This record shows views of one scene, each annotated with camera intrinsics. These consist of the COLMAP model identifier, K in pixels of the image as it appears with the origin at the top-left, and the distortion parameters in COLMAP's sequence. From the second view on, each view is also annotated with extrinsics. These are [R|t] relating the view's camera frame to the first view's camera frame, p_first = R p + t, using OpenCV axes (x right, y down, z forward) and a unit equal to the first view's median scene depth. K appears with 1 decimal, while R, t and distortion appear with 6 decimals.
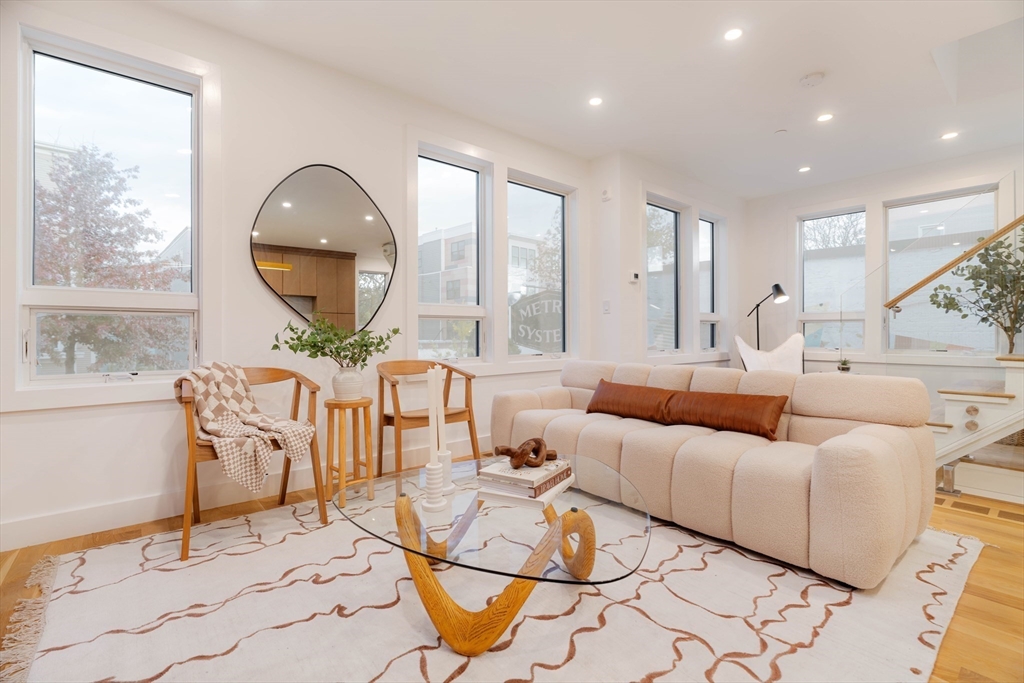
lens RADIAL K [[460.0, 0, 512.5], [0, 460.0, 338.3], [0, 0, 1]] dist [-0.002866, 0.000199]
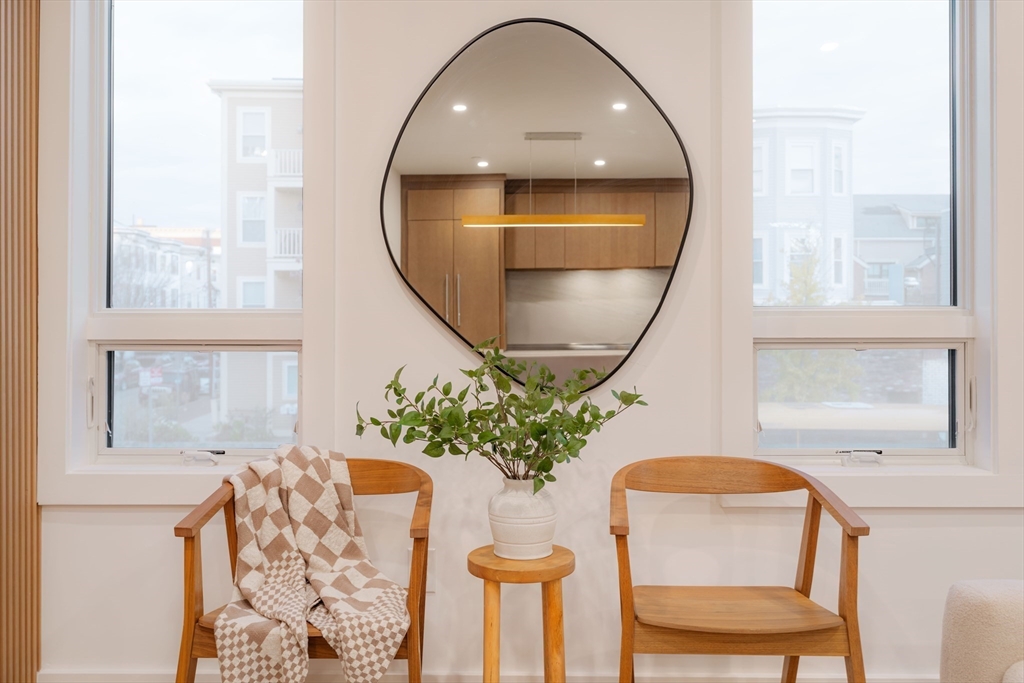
lens RADIAL K [[858.3, 0, 512.0], [0, 858.3, 341.5], [0, 0, 1]] dist [0.011837, 0.004131]
pose [[0.742704, 0.016309, -0.669421, 0.188993], [-0.004016, 0.999794, 0.019903, -0.090942], [0.669608, -0.012094, 0.742617, 0.458810]]
